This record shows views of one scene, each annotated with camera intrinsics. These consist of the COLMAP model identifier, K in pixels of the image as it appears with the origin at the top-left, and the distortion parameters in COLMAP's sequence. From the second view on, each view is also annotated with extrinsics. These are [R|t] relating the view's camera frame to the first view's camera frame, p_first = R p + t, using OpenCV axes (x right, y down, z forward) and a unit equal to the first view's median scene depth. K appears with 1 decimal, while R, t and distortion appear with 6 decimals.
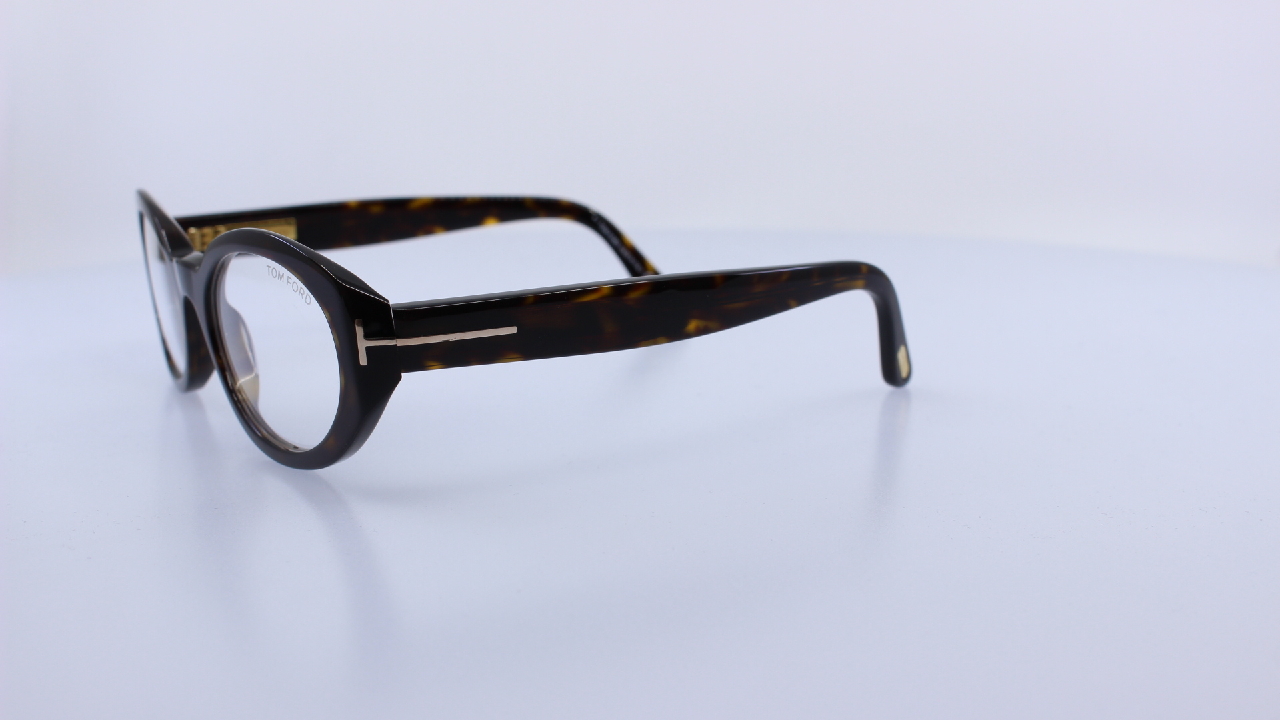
lens RADIAL K [[1654.3, 0, 640.0], [0, 1654.3, 360.0], [0, 0, 1]] dist [-0.049973, -0.009636]
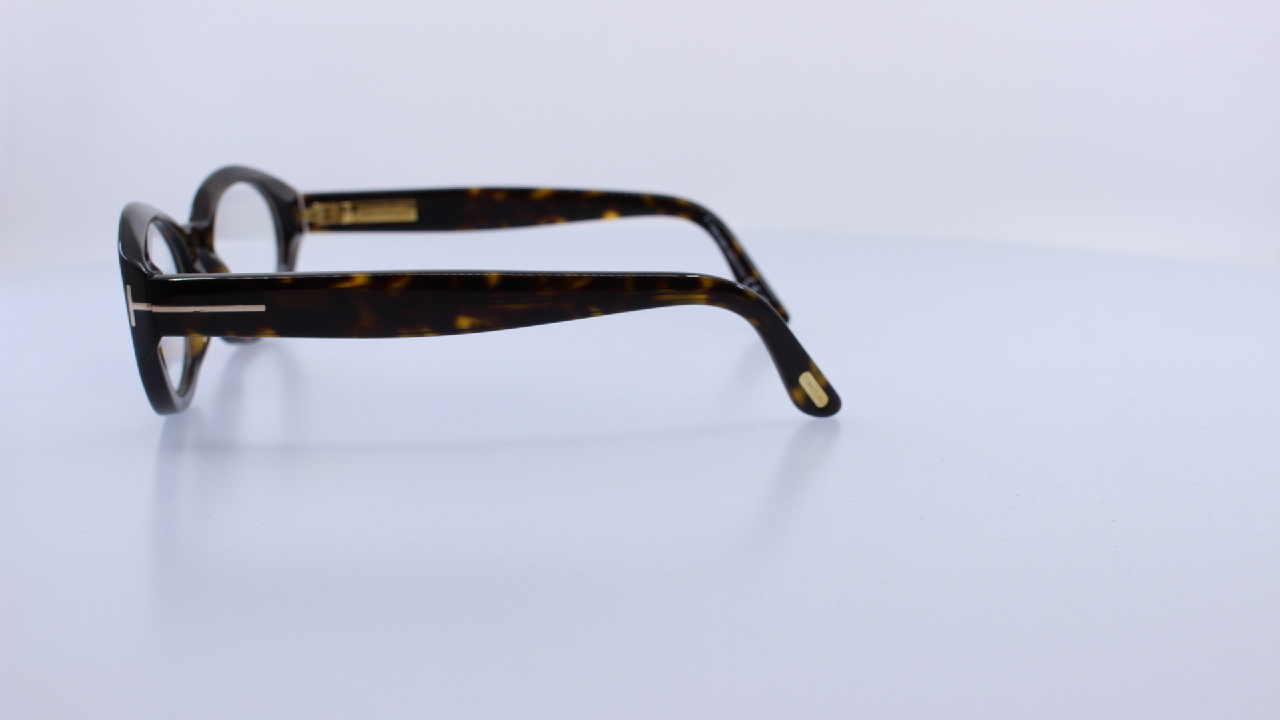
lens RADIAL K [[1654.3, 0, 640.0], [0, 1654.3, 360.0], [0, 0, 1]] dist [-0.049973, -0.009636]
pose [[0.870664, 0.102690, -0.481040, 0.511410], [-0.101361, 0.994432, 0.028827, -0.031458], [0.481322, 0.023660, 0.876225, 0.138913]]
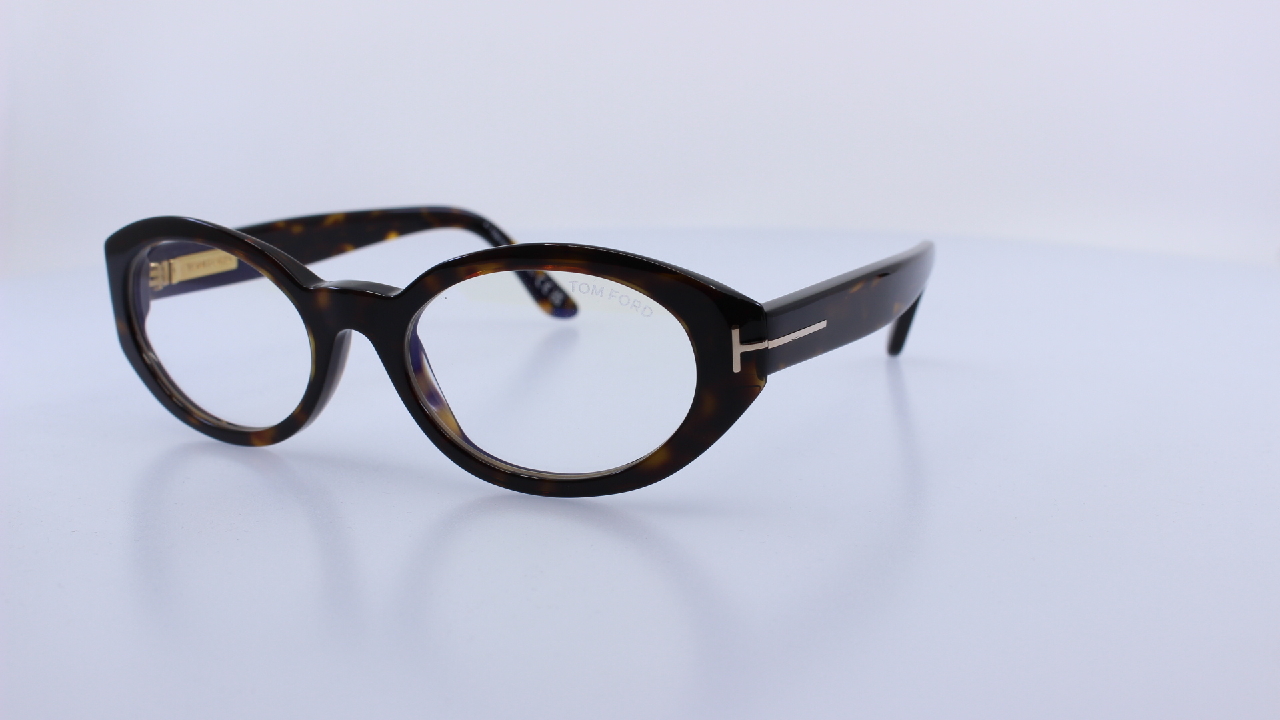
lens RADIAL K [[1654.3, 0, 640.0], [0, 1654.3, 360.0], [0, 0, 1]] dist [-0.049973, -0.009636]
pose [[0.862921, -0.101901, 0.494958, -0.532866], [0.102818, 0.994374, 0.025464, -0.026250], [-0.494768, 0.028917, 0.868544, 0.131541]]
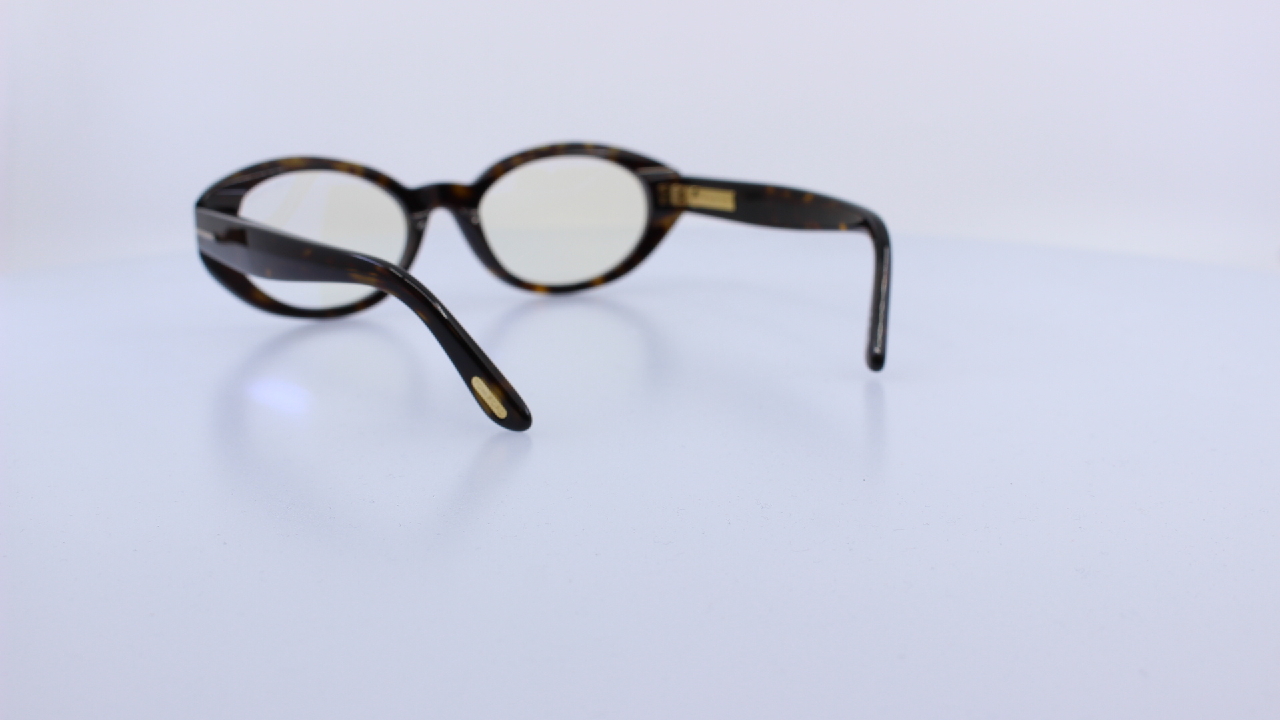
lens RADIAL K [[1654.3, 0, 640.0], [0, 1654.3, 360.0], [0, 0, 1]] dist [-0.049973, -0.009636]
pose [[0.034038, 0.209730, -0.977167, 1.025878], [-0.203425, 0.958719, 0.198685, -0.211293], [0.978499, 0.192018, 0.075297, 0.993328]]
